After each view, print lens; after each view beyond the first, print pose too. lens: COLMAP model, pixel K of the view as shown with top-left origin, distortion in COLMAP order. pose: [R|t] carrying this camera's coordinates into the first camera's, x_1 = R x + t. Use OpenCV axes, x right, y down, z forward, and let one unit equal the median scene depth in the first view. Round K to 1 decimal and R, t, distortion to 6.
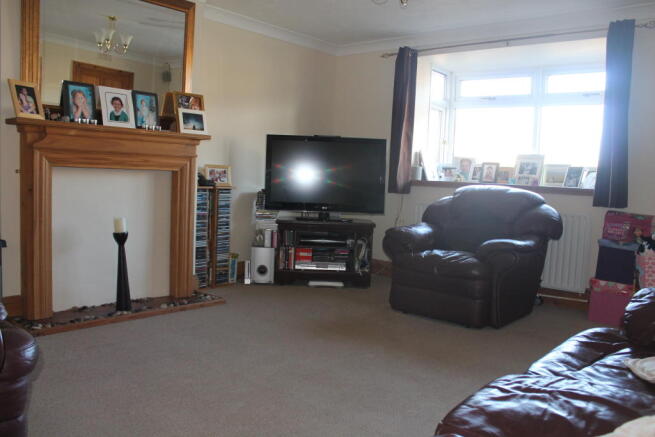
lens RADIAL K [[549.4, 0, 327.5], [0, 549.4, 218.5], [0, 0, 1]] dist [-0.103268, 0.001915]
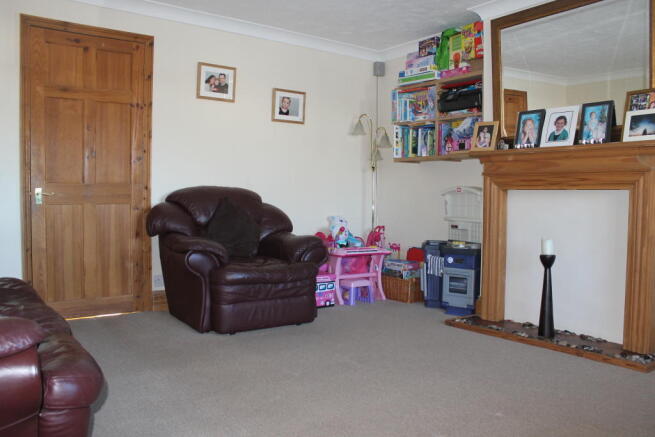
lens RADIAL K [[549.4, 0, 327.5], [0, 549.4, 218.5], [0, 0, 1]] dist [-0.103268, 0.001915]
pose [[-0.222690, -0.004150, -0.974881, 0.649995], [-0.088737, 0.995926, 0.016030, -0.019860], [0.970842, 0.090078, -0.222151, 0.828886]]
